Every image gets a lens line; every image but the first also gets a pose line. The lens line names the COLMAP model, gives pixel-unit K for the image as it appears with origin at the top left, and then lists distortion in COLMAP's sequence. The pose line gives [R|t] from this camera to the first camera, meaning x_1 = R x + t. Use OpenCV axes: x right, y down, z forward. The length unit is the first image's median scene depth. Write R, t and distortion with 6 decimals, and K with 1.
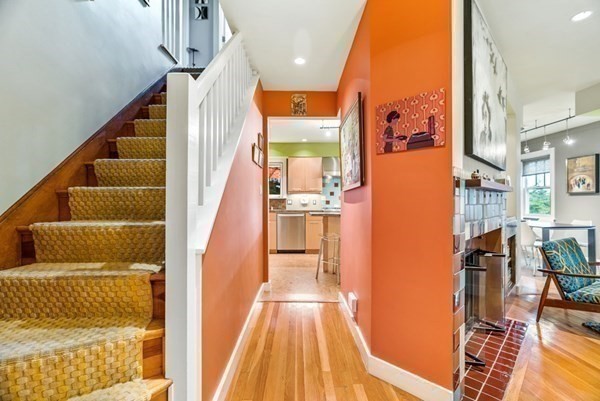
lens RADIAL K [[264.4, 0, 300.0], [0, 264.4, 200.5], [0, 0, 1]] dist [0.000066, 0.000177]
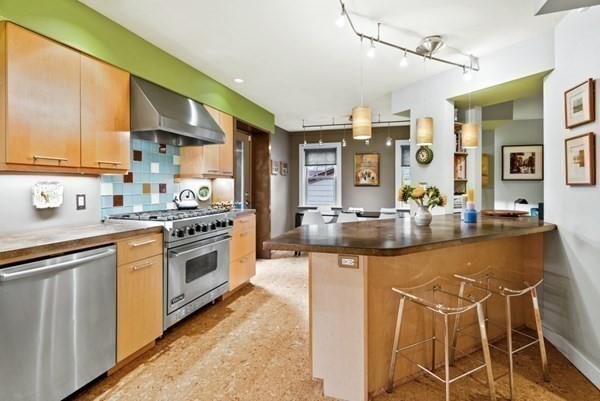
lens RADIAL K [[296.6, 0, 299.1], [0, 296.6, 185.9], [0, 0, 1]] dist [0.000901, 0.000247]
pose [[0.306245, 0.001259, 0.951952, -0.307400], [-0.006277, 0.999980, 0.000697, -0.022045], [-0.951932, -0.006189, 0.306247, 0.908534]]
